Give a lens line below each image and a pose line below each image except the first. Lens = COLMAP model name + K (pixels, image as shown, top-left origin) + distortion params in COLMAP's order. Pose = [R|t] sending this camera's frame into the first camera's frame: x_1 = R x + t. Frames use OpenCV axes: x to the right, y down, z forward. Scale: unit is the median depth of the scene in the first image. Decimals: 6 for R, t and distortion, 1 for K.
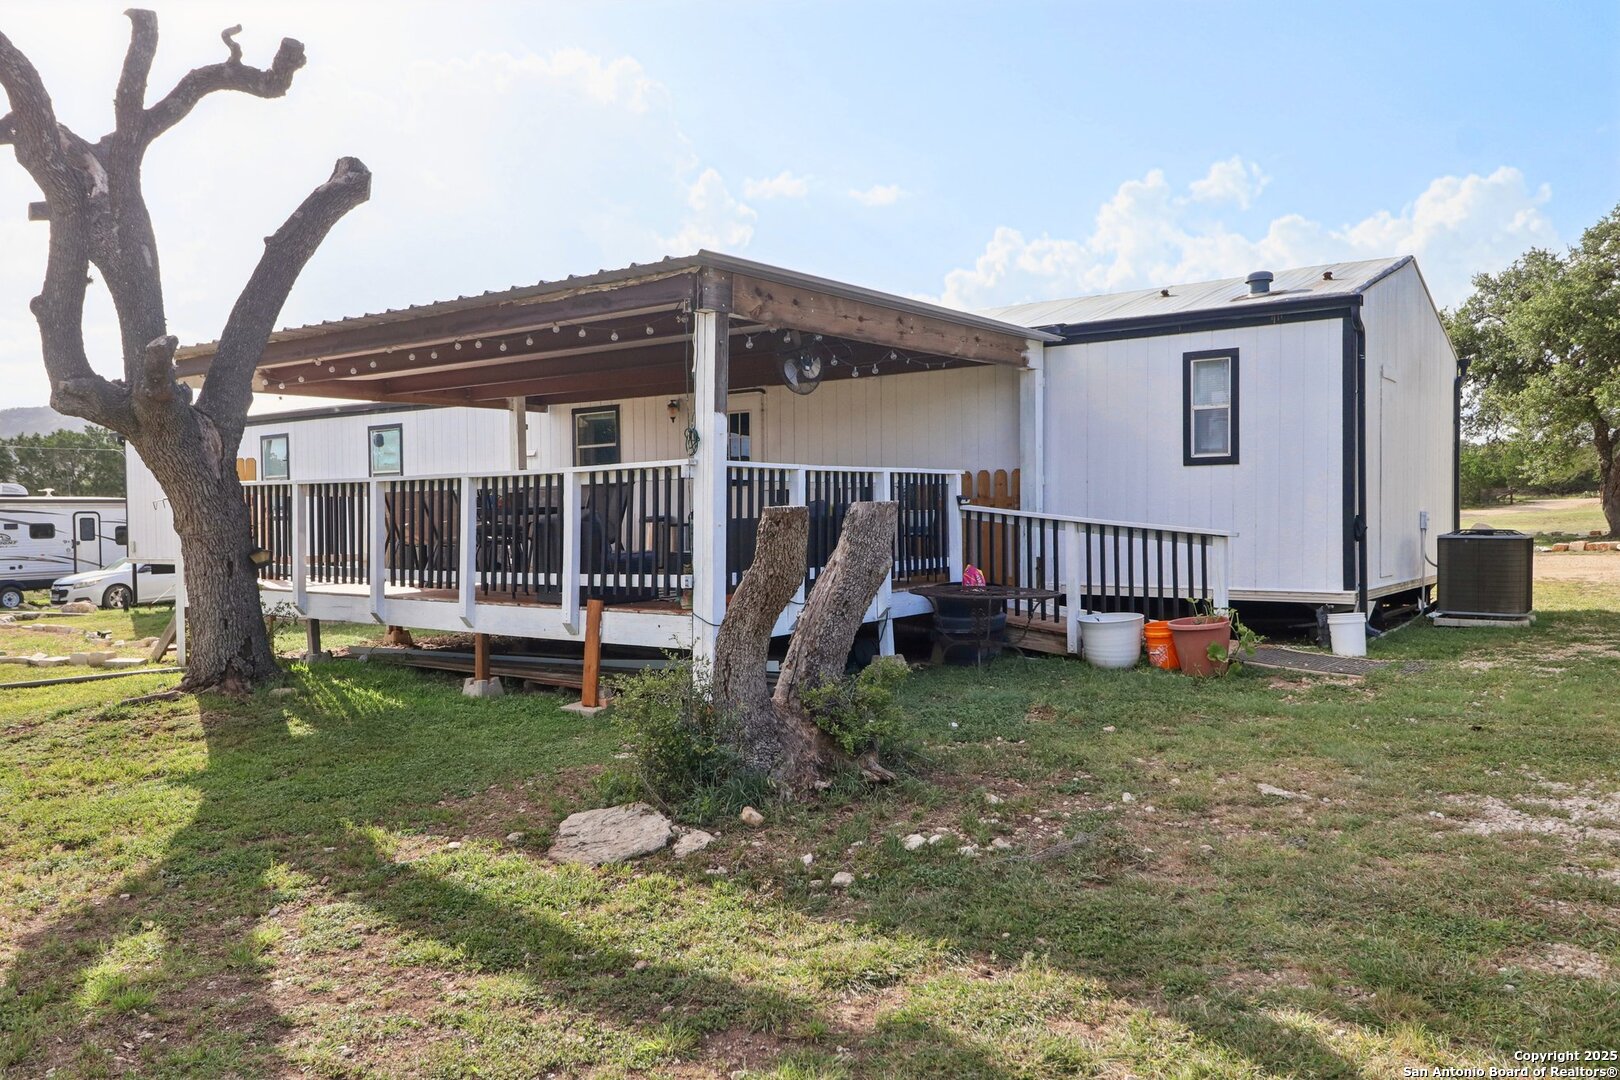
lens RADIAL K [[1231.0, 0, 810.0], [0, 1231.0, 540.0], [0, 0, 1]] dist [0.012116, -0.002272]
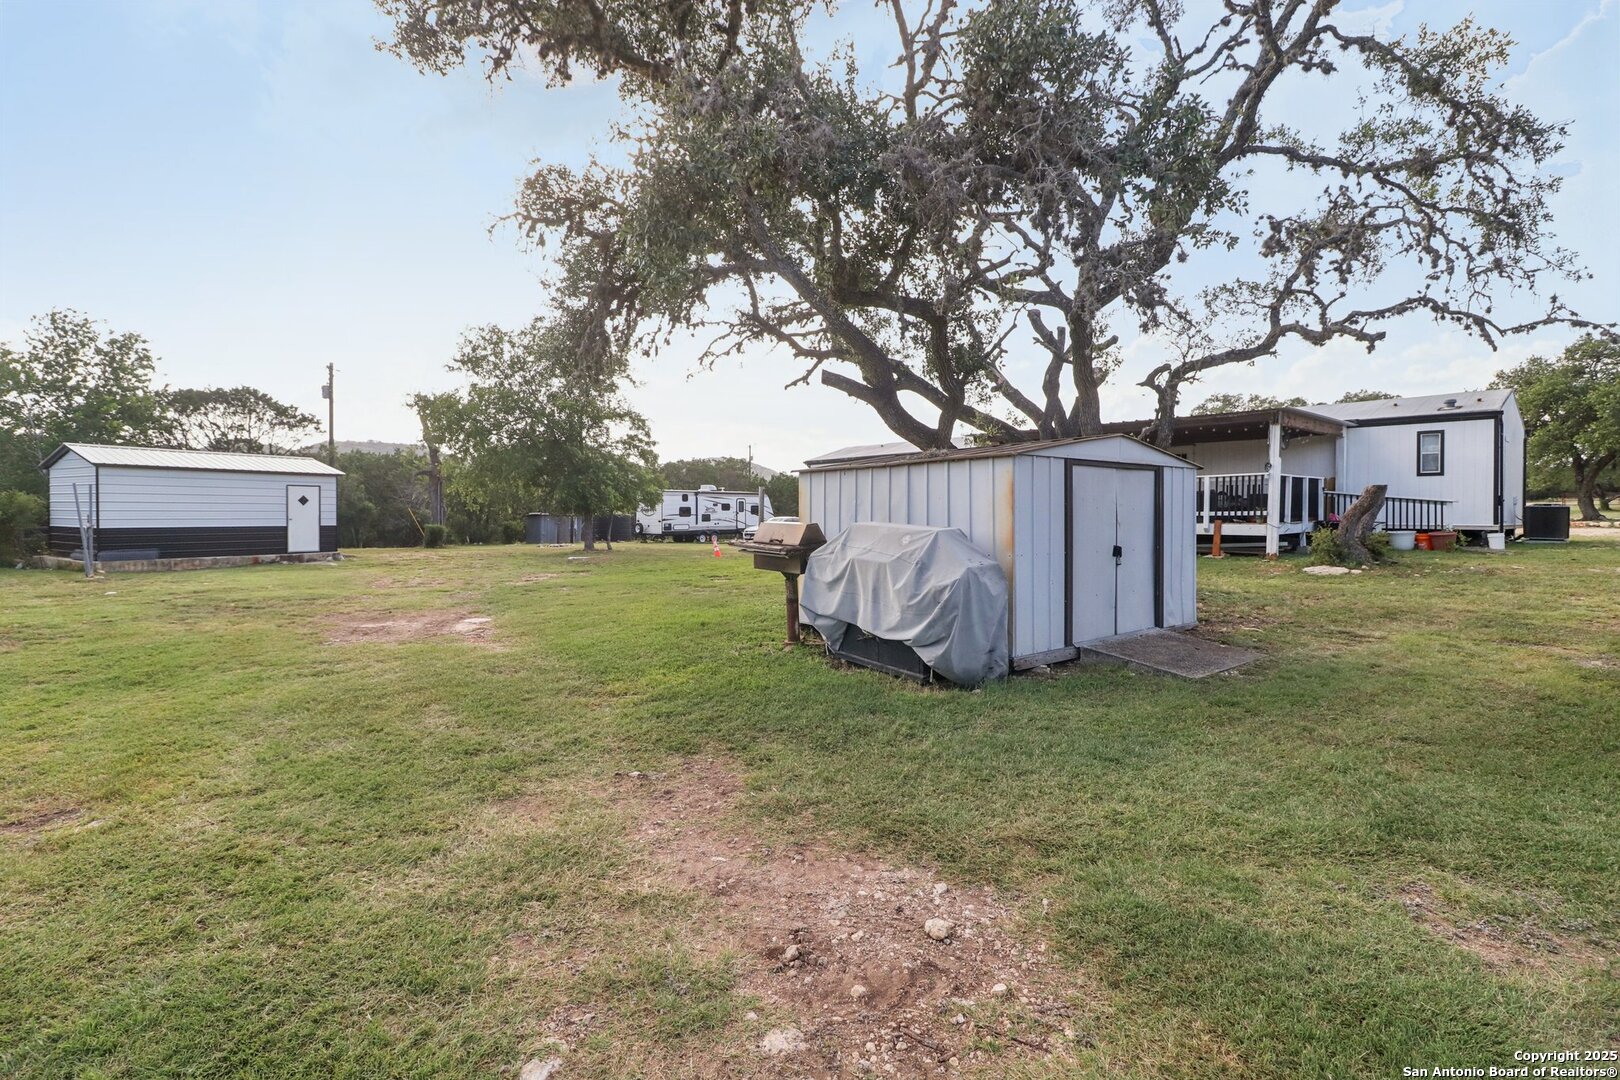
lens RADIAL K [[770.8, 0, 812.2], [0, 770.8, 517.5], [0, 0, 1]] dist [-0.003237, -0.000738]
pose [[0.981022, 0.012677, -0.193484, -0.619076], [-0.014620, 0.999856, -0.008620, 0.057754], [0.193347, 0.011285, 0.981066, -0.802576]]
